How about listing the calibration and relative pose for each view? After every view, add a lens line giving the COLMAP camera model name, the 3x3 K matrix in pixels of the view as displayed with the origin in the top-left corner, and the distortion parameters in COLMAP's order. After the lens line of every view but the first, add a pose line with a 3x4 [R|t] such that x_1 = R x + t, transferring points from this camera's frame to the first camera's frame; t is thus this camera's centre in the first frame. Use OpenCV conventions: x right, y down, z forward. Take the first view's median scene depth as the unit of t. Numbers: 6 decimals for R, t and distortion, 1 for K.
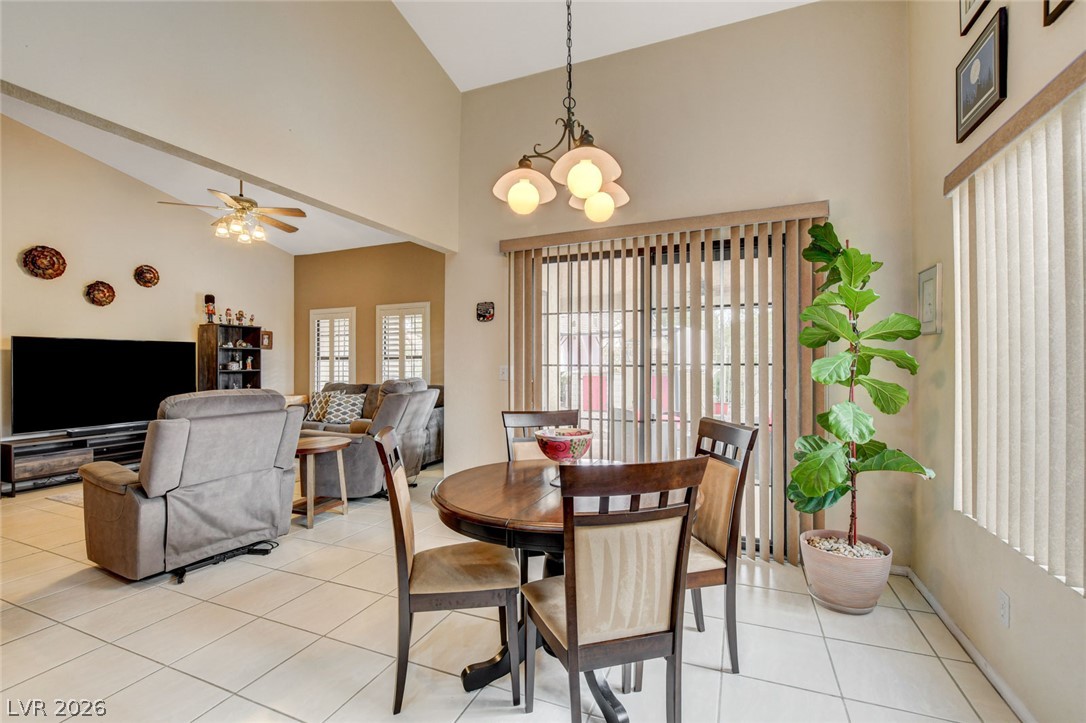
lens RADIAL K [[495.8, 0, 515.7], [0, 495.8, 360.3], [0, 0, 1]] dist [-0.014066, 0.000104]
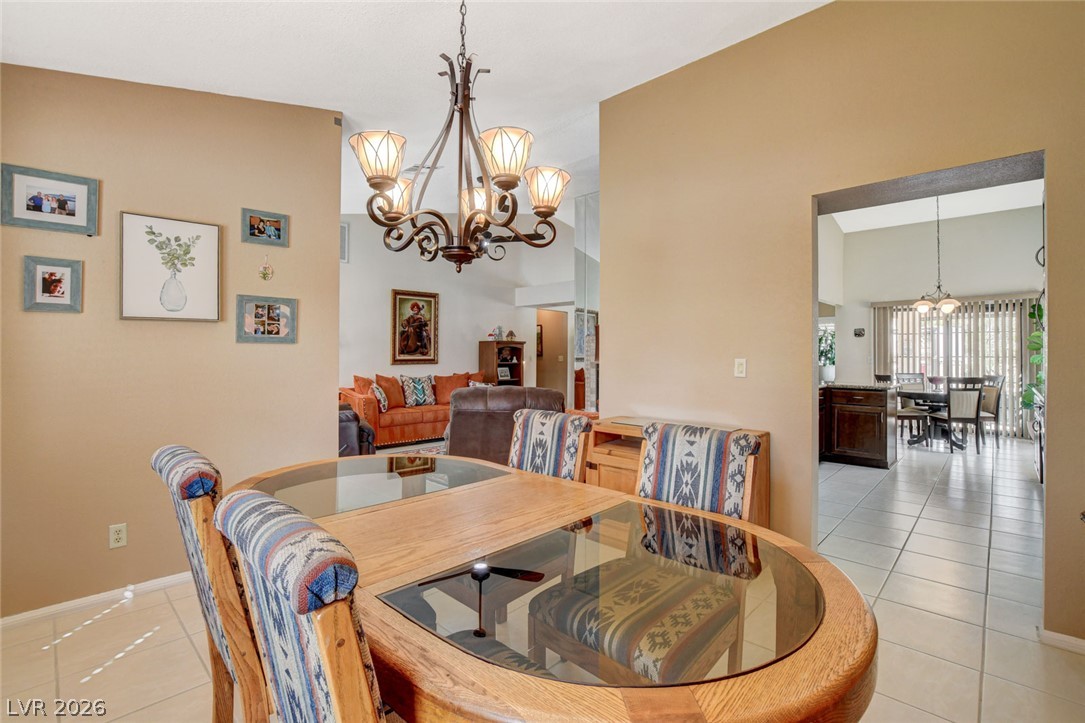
lens RADIAL K [[493.8, 0, 524.2], [0, 493.8, 349.7], [0, 0, 1]] dist [-0.028183, 0.000121]
pose [[0.931461, -0.001844, -0.363835, -0.781628], [0.000264, 0.999990, -0.004392, -0.014846], [0.363840, 0.003995, 0.931453, -1.860526]]
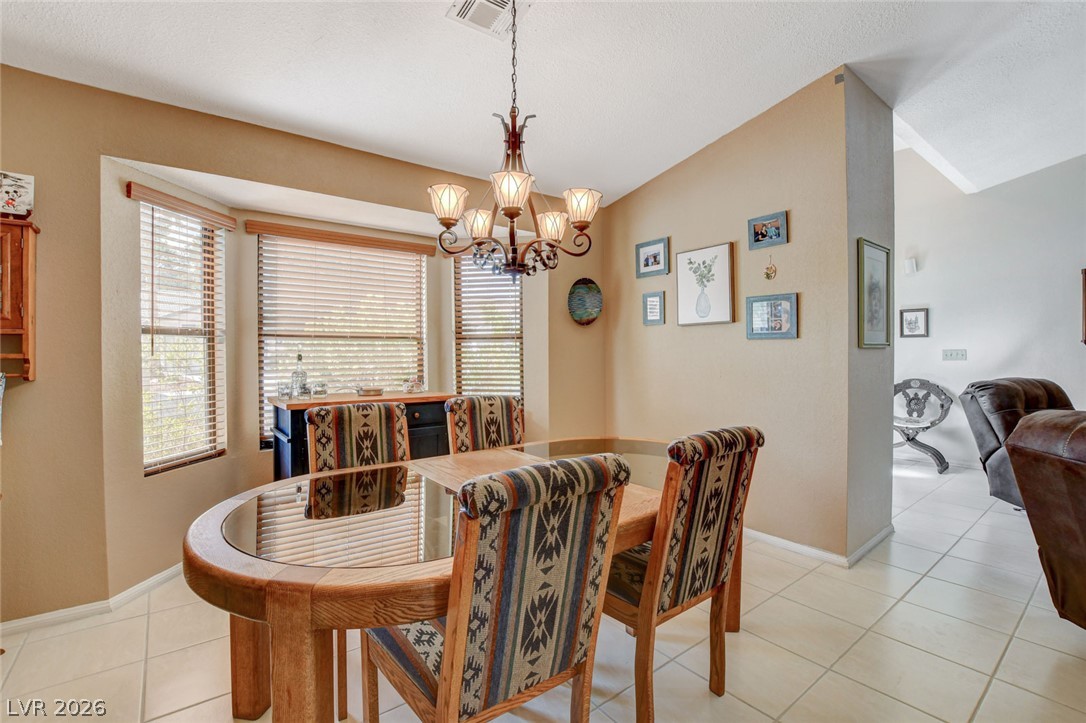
lens RADIAL K [[477.0, 0, 540.5], [0, 477.0, 359.9], [0, 0, 1]] dist [-0.035312, 0.005130]
pose [[-0.470819, 0.012122, -0.882147, -0.513340], [0.001899, 0.999917, 0.012727, -0.002661], [0.882228, 0.004317, -0.470803, -1.113966]]
